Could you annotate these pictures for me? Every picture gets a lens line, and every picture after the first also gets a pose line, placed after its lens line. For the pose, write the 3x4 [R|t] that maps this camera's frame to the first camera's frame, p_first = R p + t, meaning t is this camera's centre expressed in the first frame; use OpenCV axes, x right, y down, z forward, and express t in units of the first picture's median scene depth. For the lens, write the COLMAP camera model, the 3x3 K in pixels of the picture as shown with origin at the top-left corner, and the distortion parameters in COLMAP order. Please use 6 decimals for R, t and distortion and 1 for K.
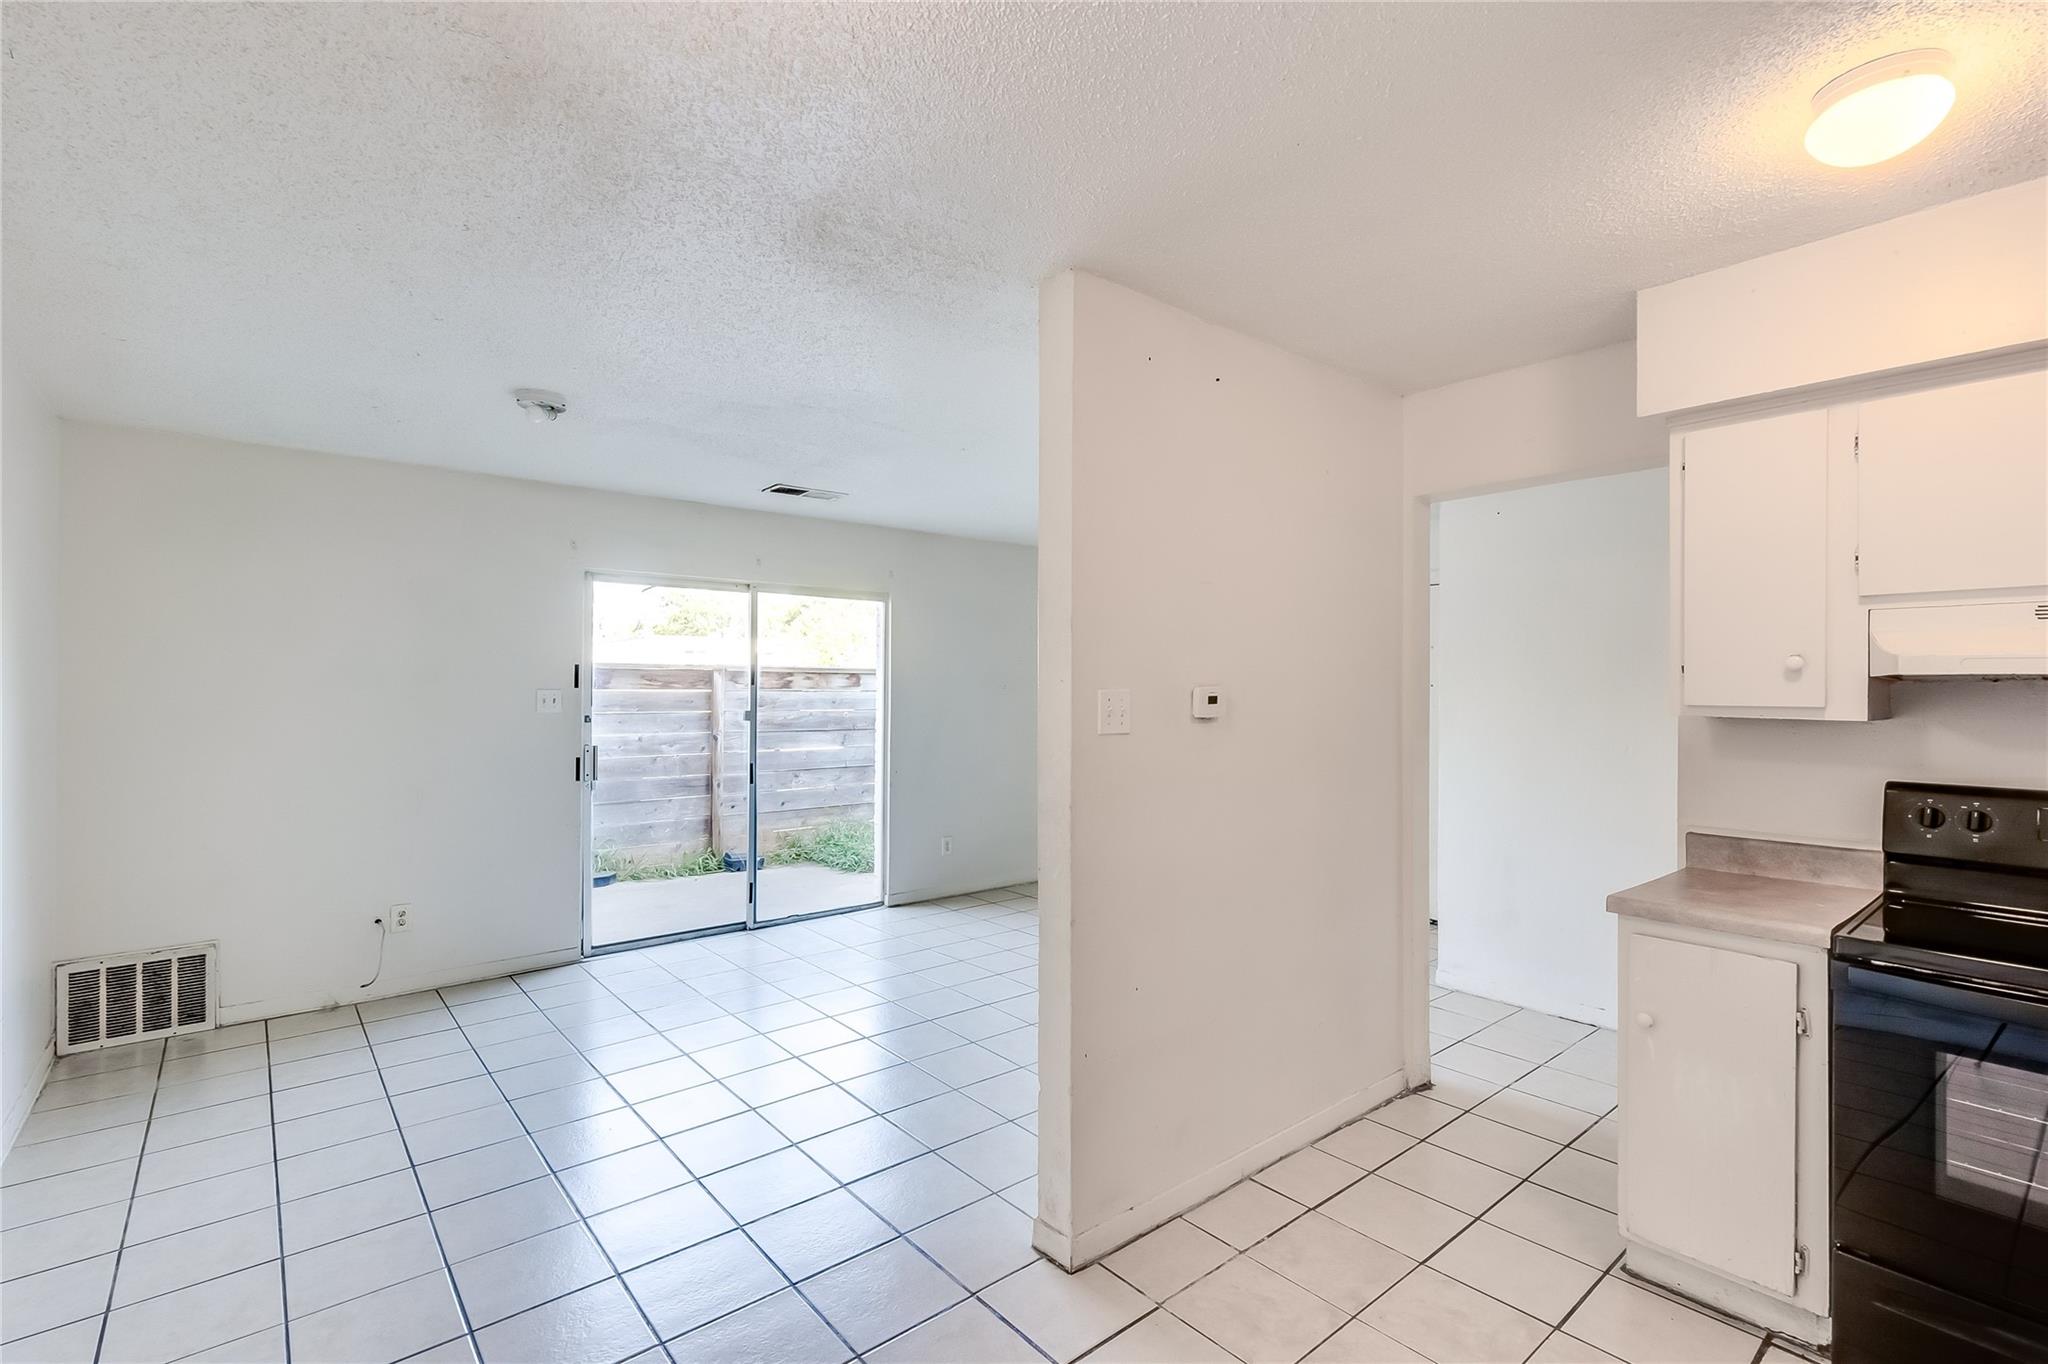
lens RADIAL K [[924.7, 0, 1034.1], [0, 924.7, 685.8], [0, 0, 1]] dist [0.003753, -0.001028]
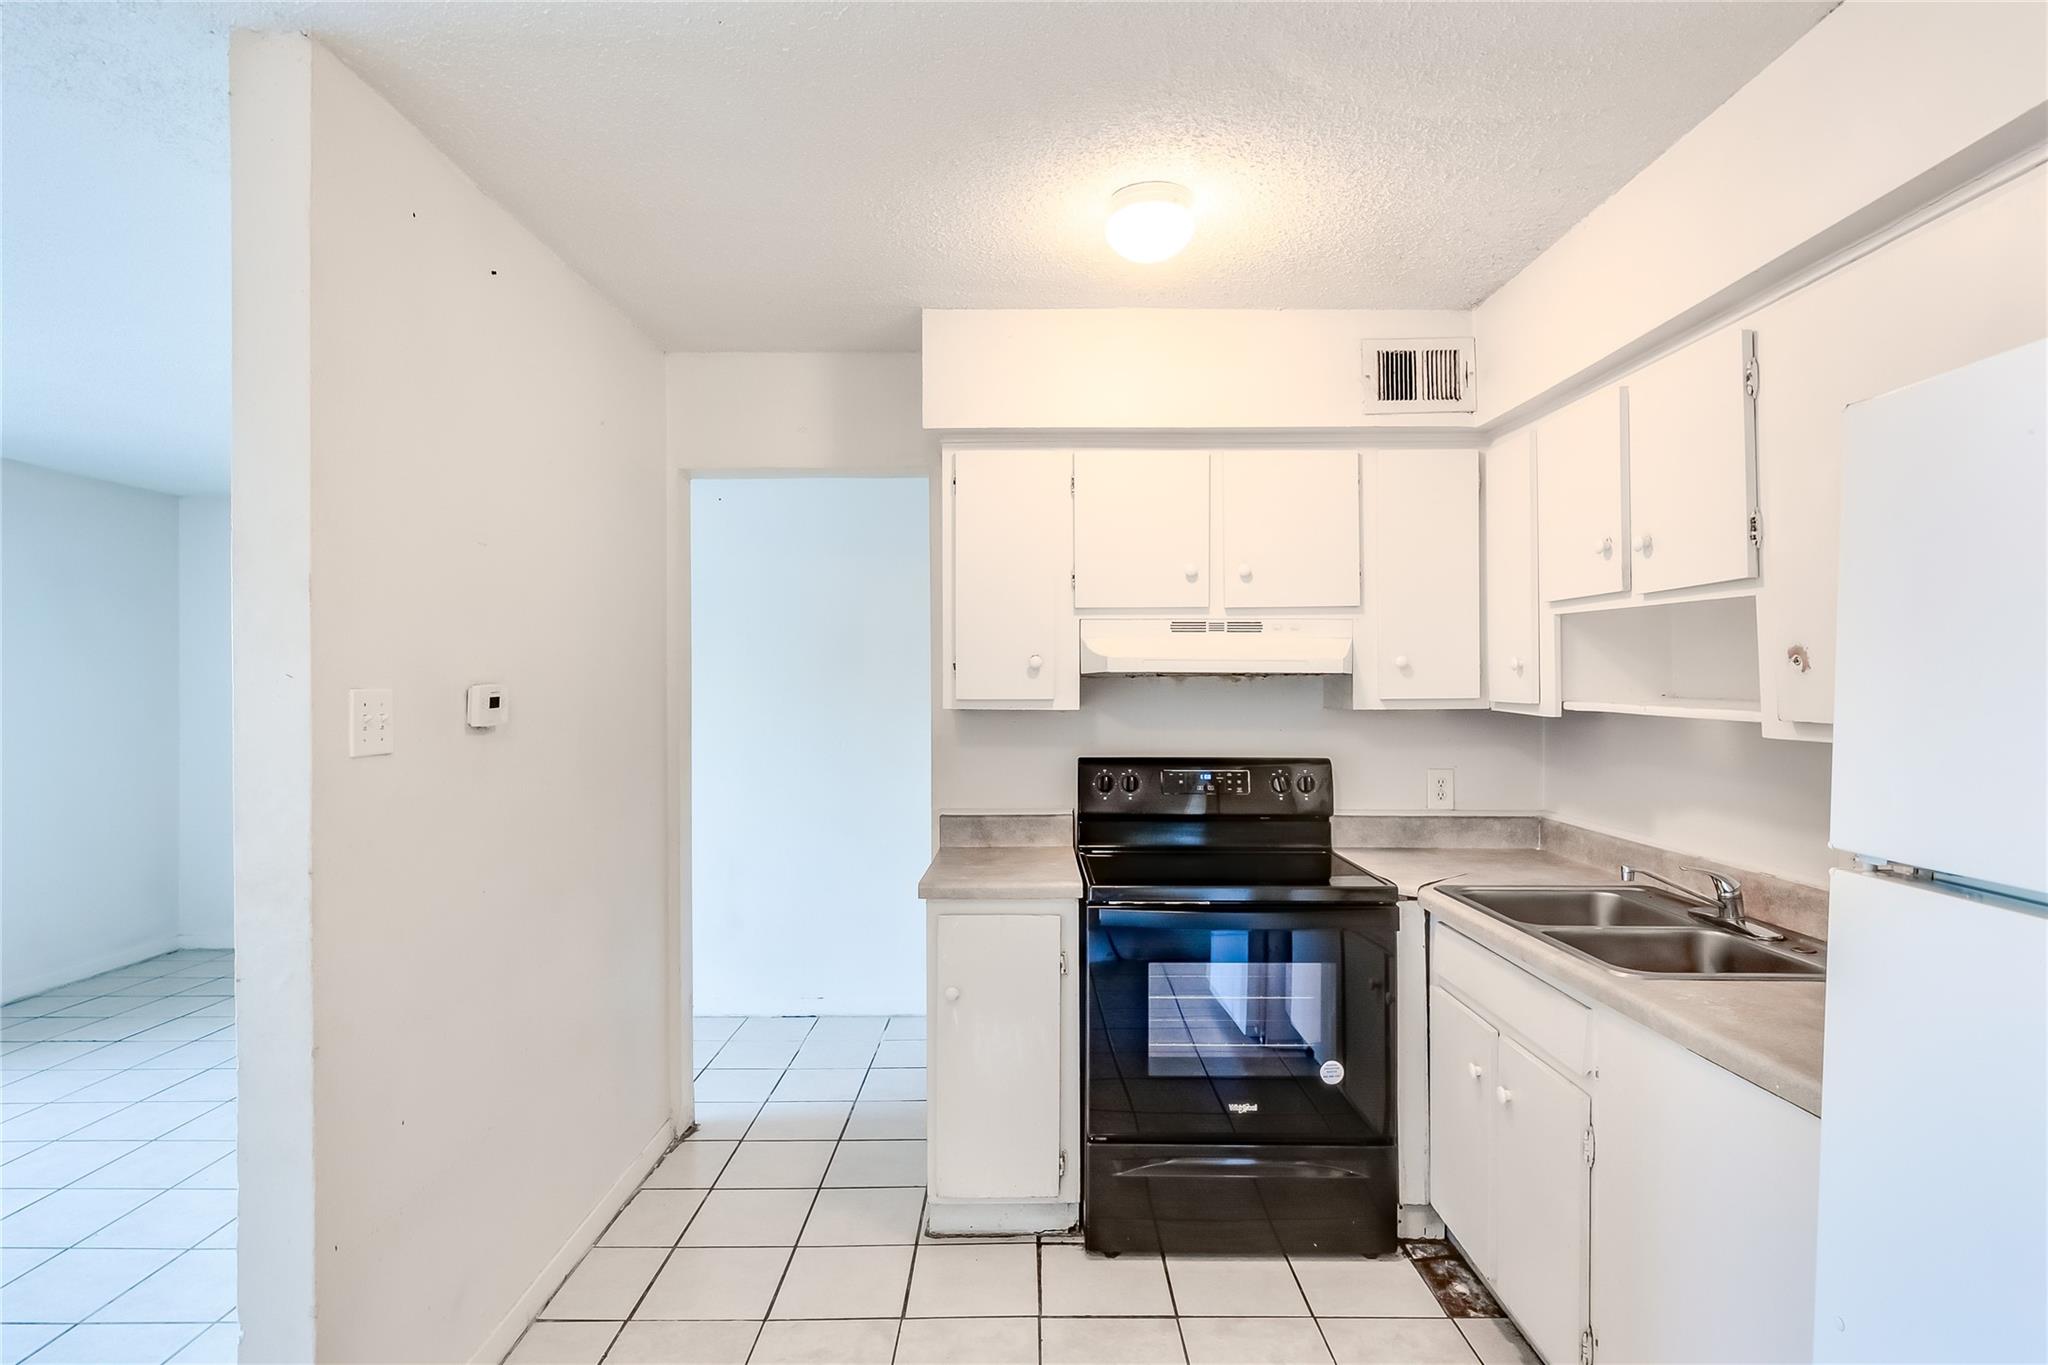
lens RADIAL K [[1033.4, 0, 1030.1], [0, 1033.4, 685.8], [0, 0, 1]] dist [-0.004007, -0.000092]
pose [[0.647022, -0.006370, 0.762445, -0.178913], [0.003854, 0.999980, 0.005085, -0.000686], [-0.762462, -0.000351, 0.647033, 0.150086]]
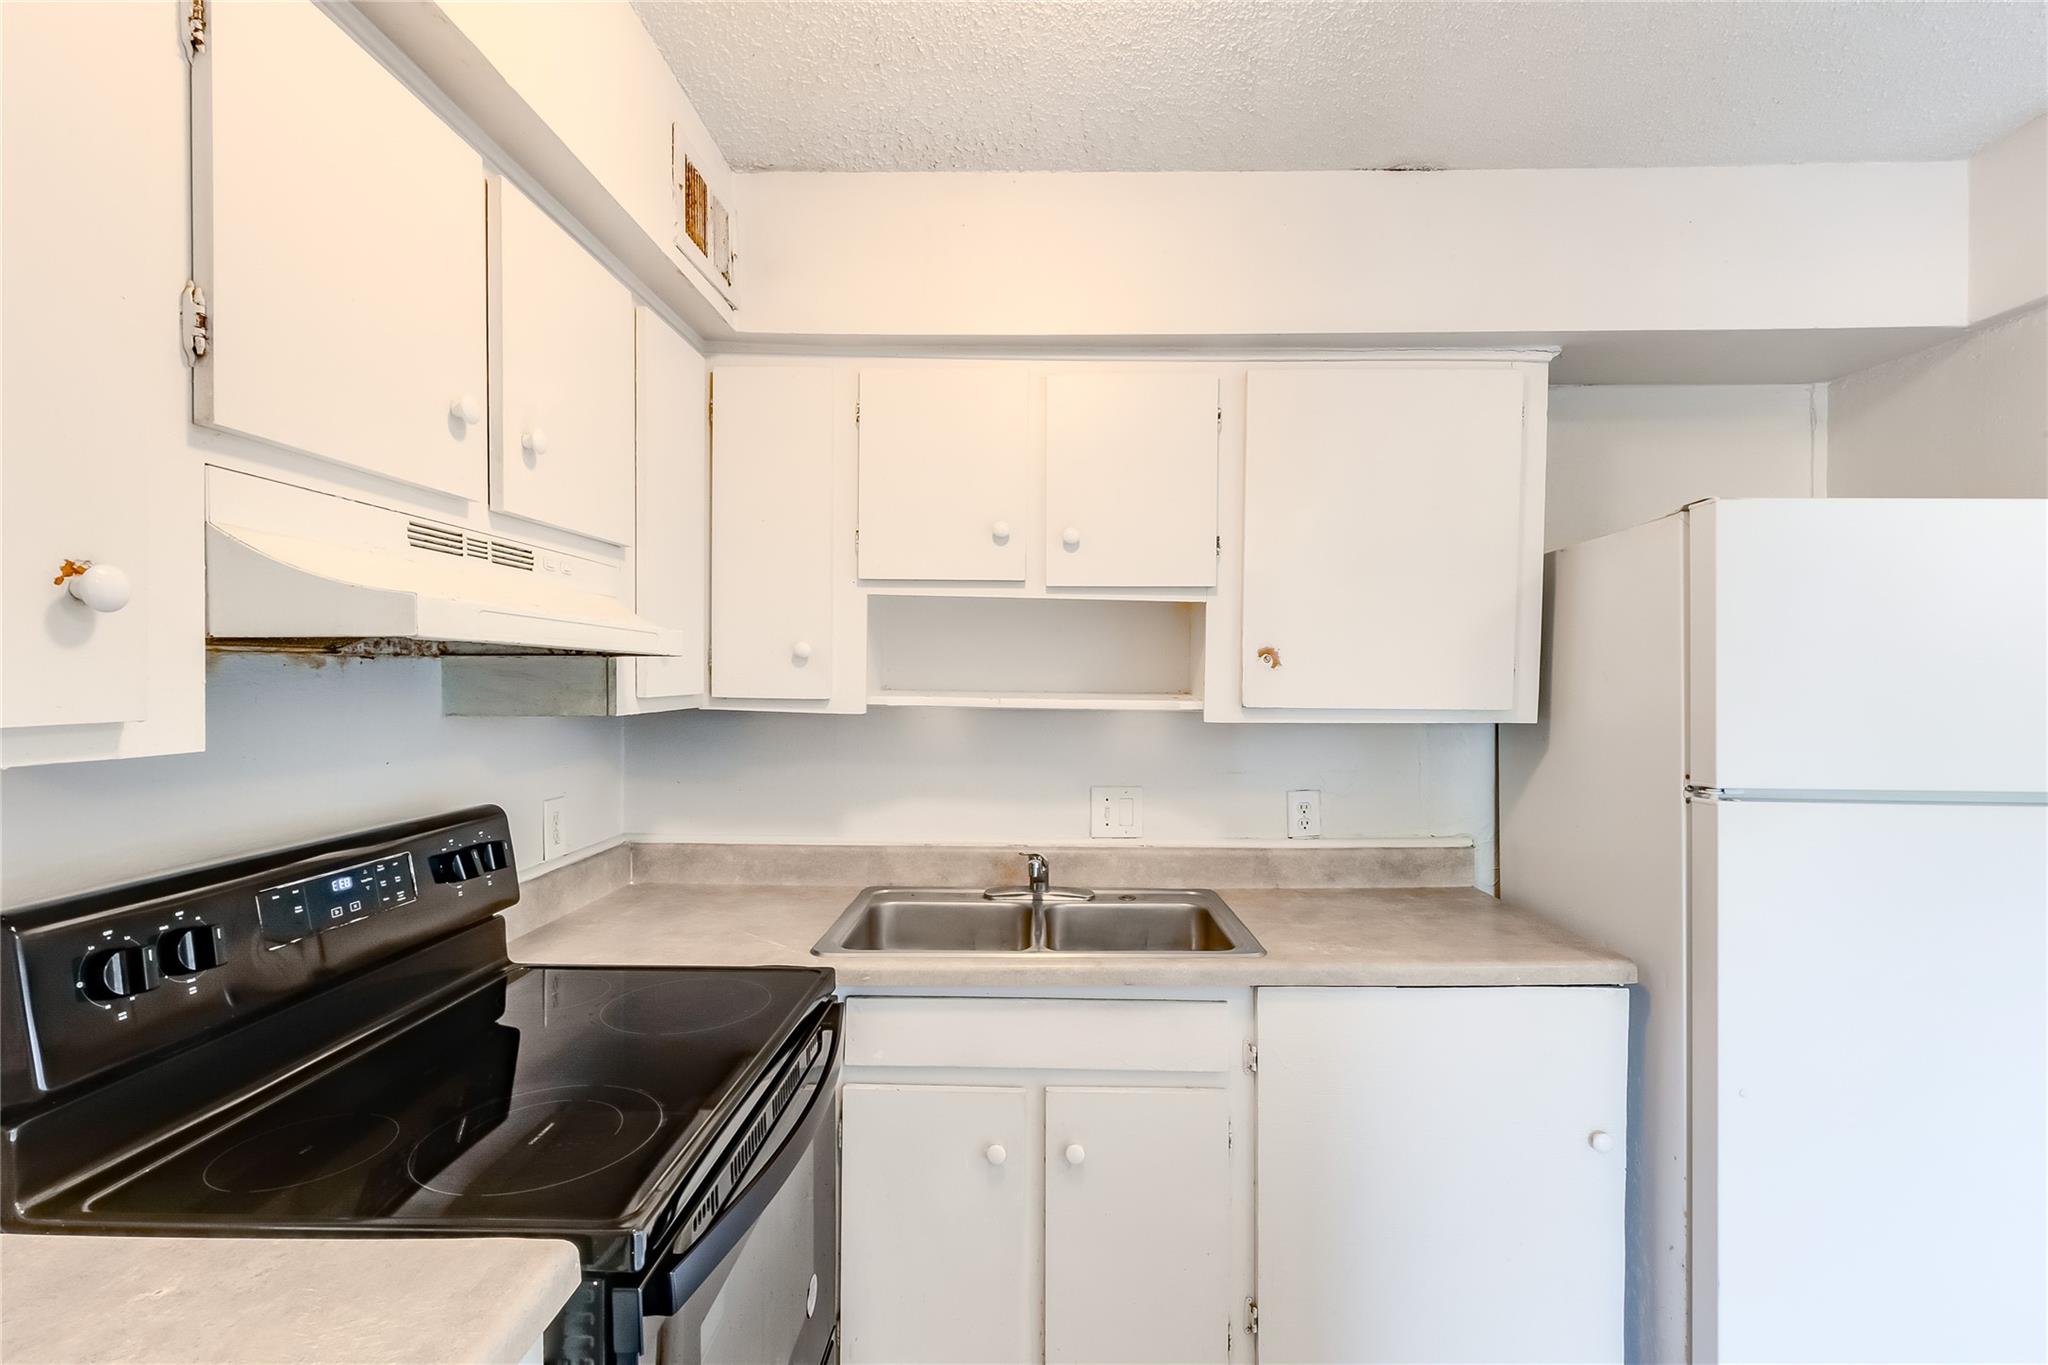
lens RADIAL K [[924.7, 0, 1024.3], [0, 924.7, 688.9], [0, 0, 1]] dist [0.003753, -0.001028]
pose [[-0.745593, -0.016103, 0.666207, 0.361885], [-0.008208, 0.999854, 0.014982, 0.003304], [-0.666351, 0.005702, -0.745617, 0.990810]]
